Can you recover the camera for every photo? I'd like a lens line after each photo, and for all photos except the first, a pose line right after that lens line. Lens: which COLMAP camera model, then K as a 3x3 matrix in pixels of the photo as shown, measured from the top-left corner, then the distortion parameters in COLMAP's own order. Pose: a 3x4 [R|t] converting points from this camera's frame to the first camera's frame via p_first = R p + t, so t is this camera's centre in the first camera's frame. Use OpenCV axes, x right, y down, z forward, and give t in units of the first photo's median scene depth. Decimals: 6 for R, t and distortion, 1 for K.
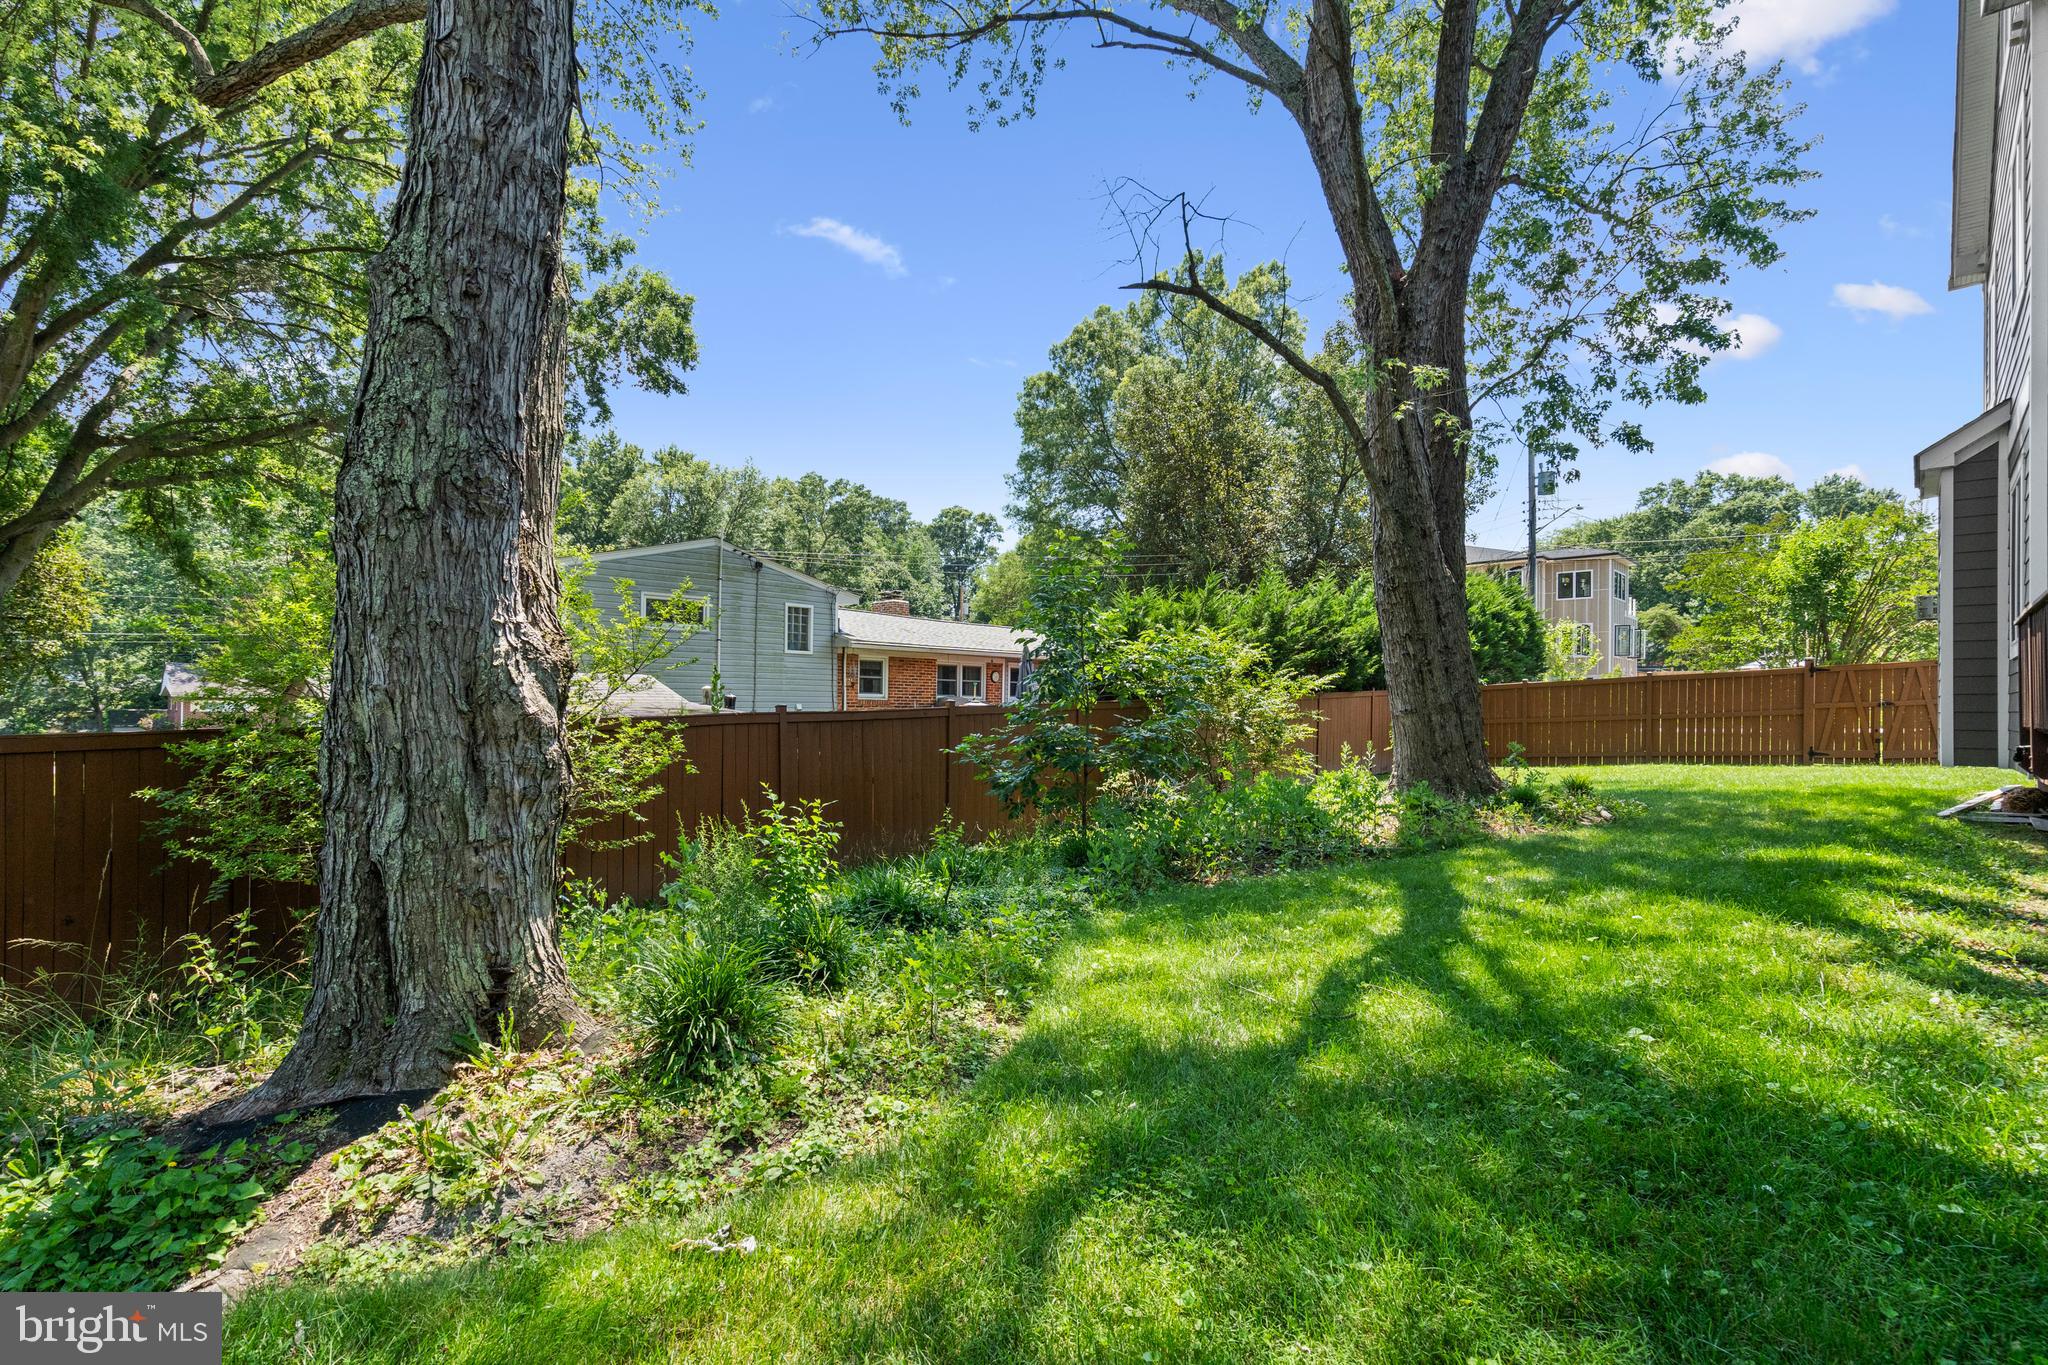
lens RADIAL K [[935.2, 0, 1018.6], [0, 935.2, 693.4], [0, 0, 1]] dist [-0.003907, 0.000871]
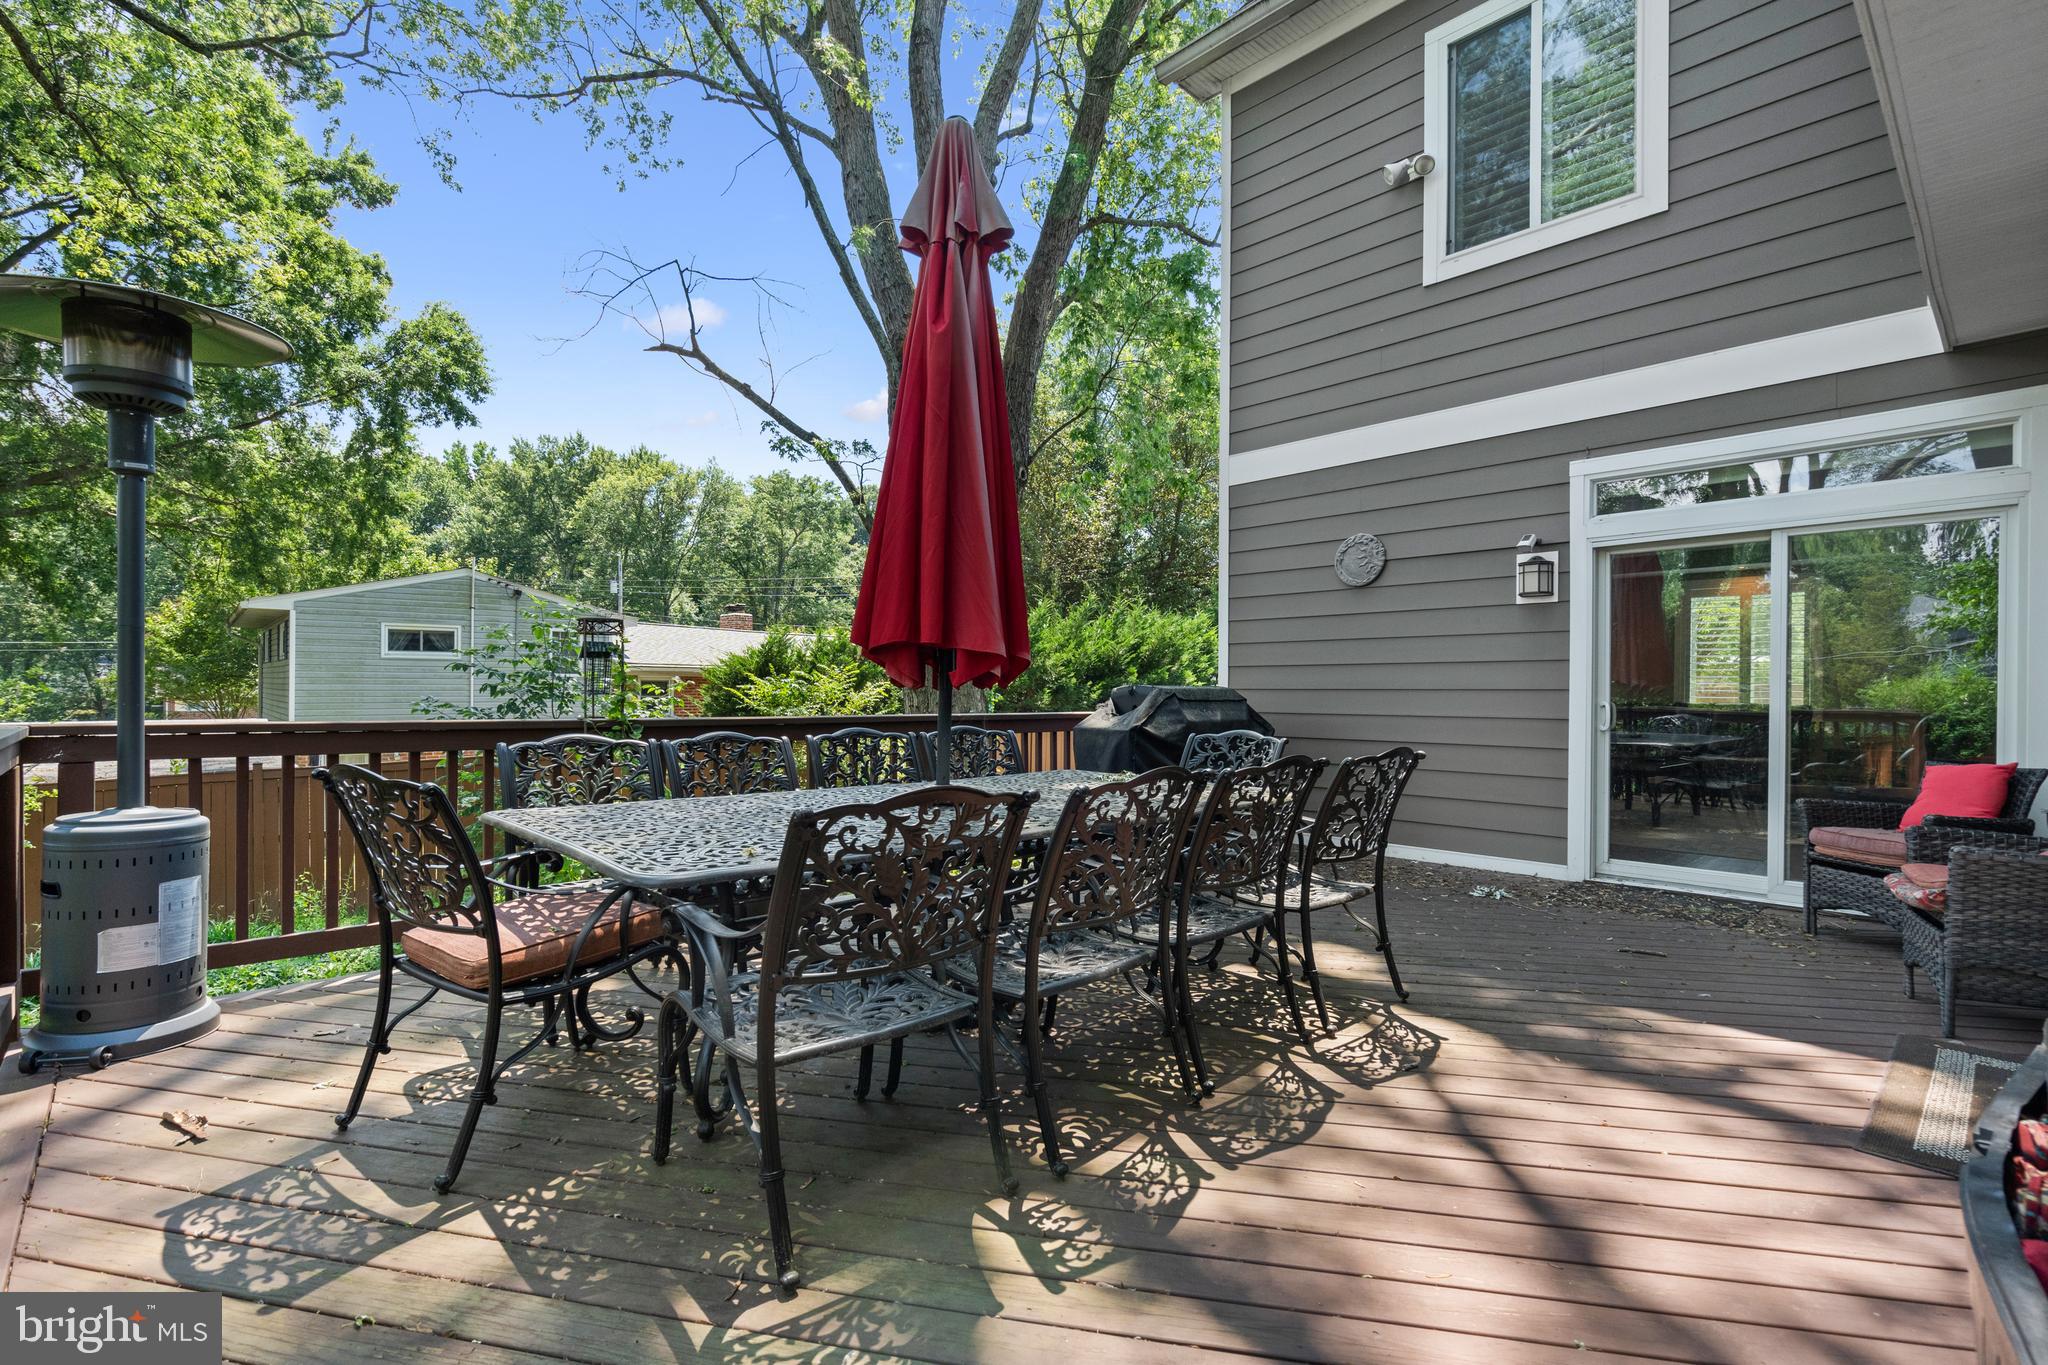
lens RADIAL K [[935.2, 0, 1021.2], [0, 935.2, 680.5], [0, 0, 1]] dist [-0.003907, 0.000871]
pose [[0.998825, -0.000191, -0.048458, 0.227882], [0.000297, 0.999998, 0.002175, -0.027474], [0.048458, -0.002187, 0.998823, -0.006155]]
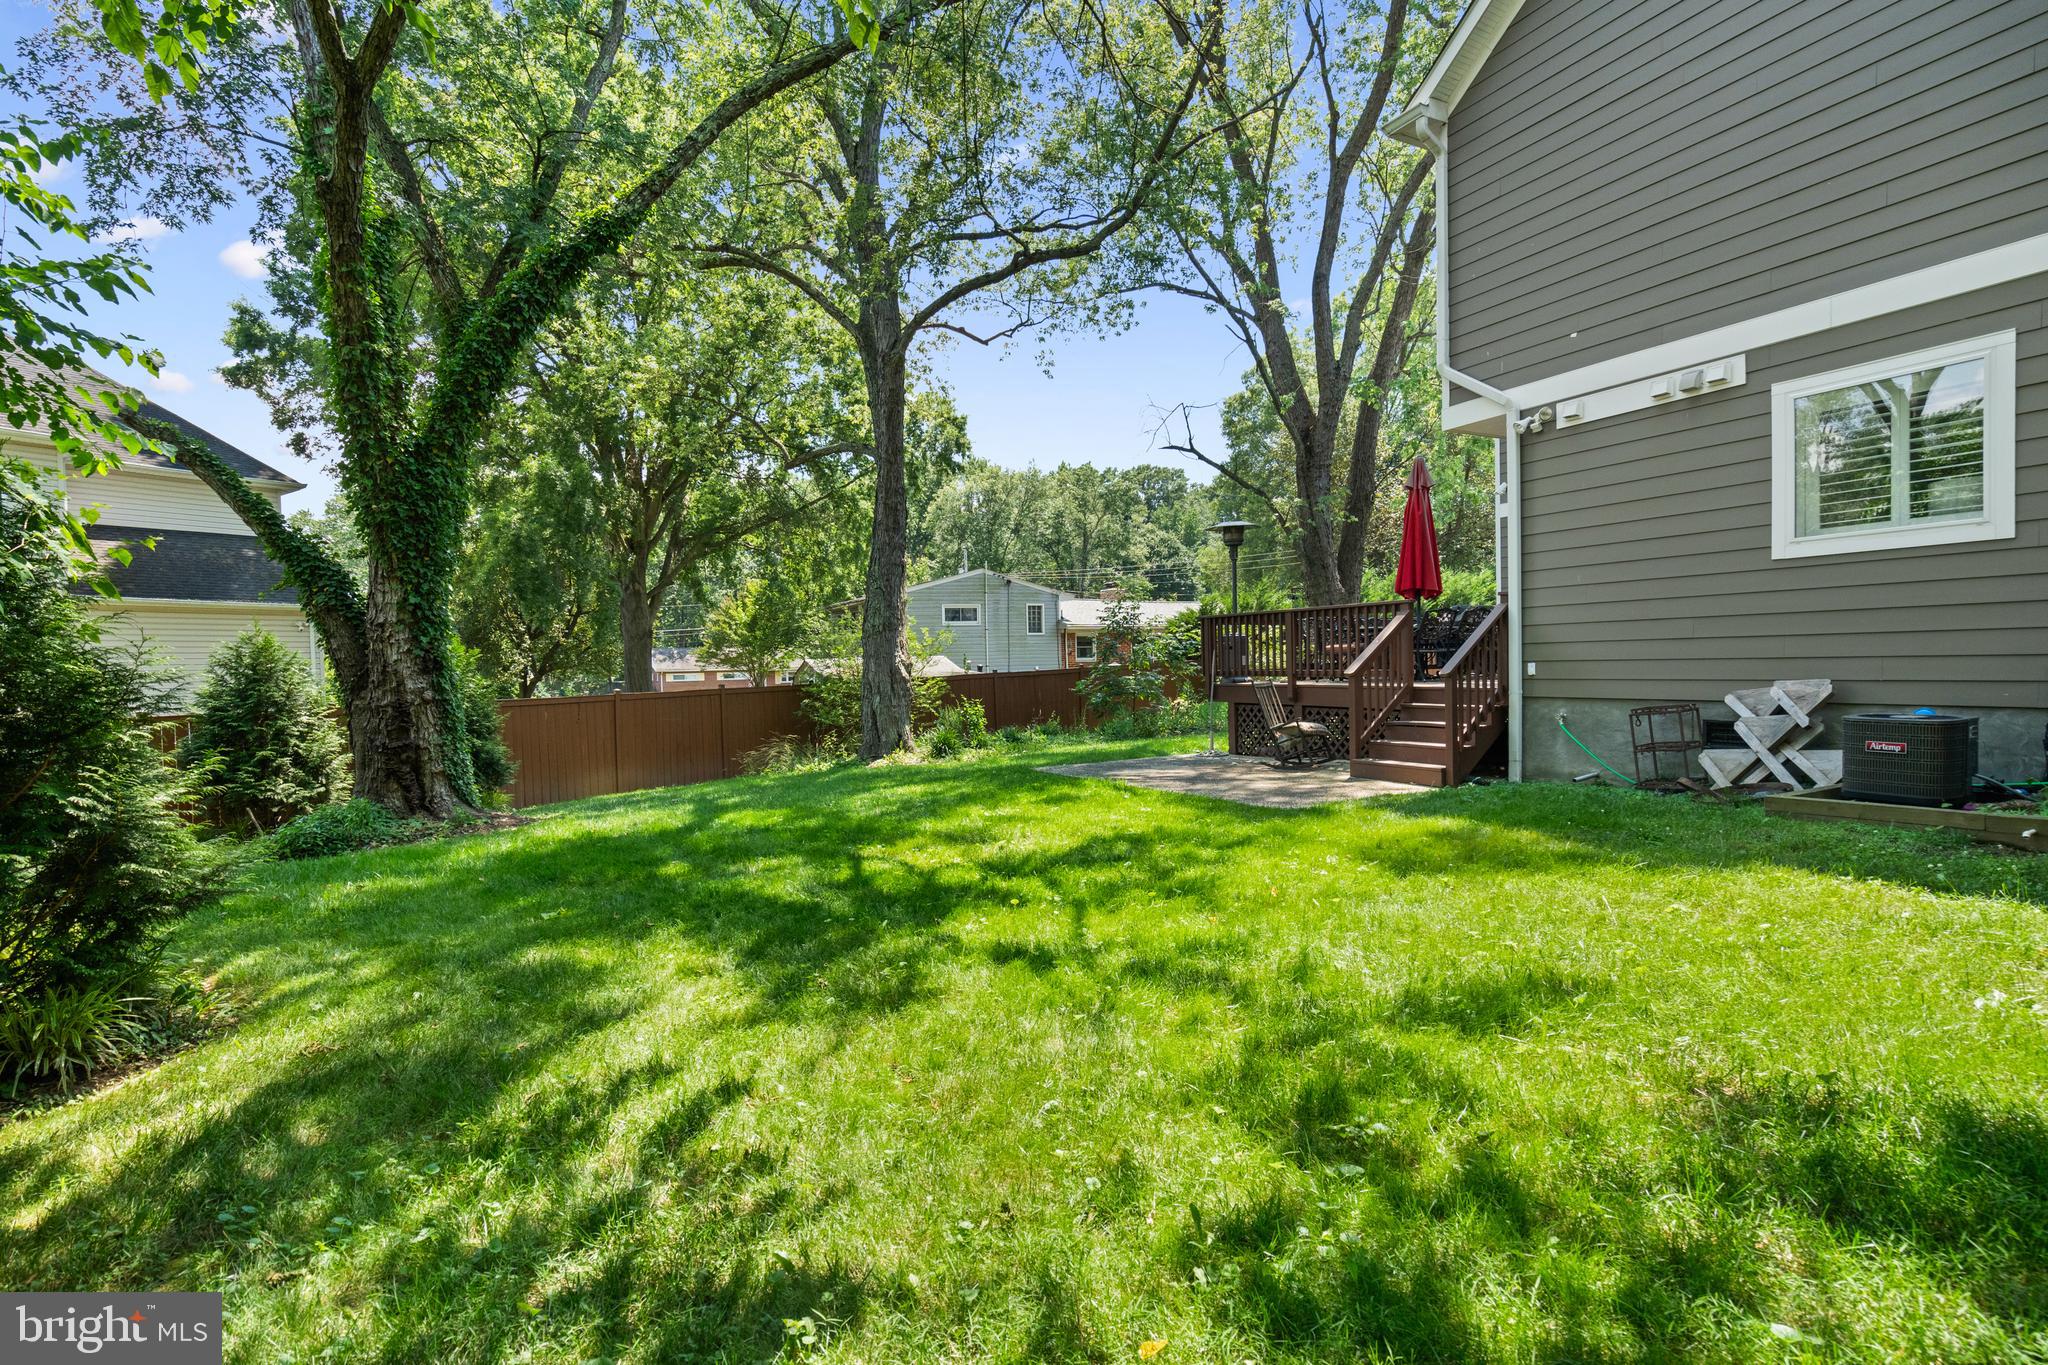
lens RADIAL K [[935.2, 0, 1037.2], [0, 935.2, 684.0], [0, 0, 1]] dist [-0.003907, 0.000871]
pose [[0.953469, -0.025085, -0.300447, 0.173034], [0.036740, 0.998773, 0.033204, -0.007868], [0.299245, -0.042698, 0.953220, -0.372323]]
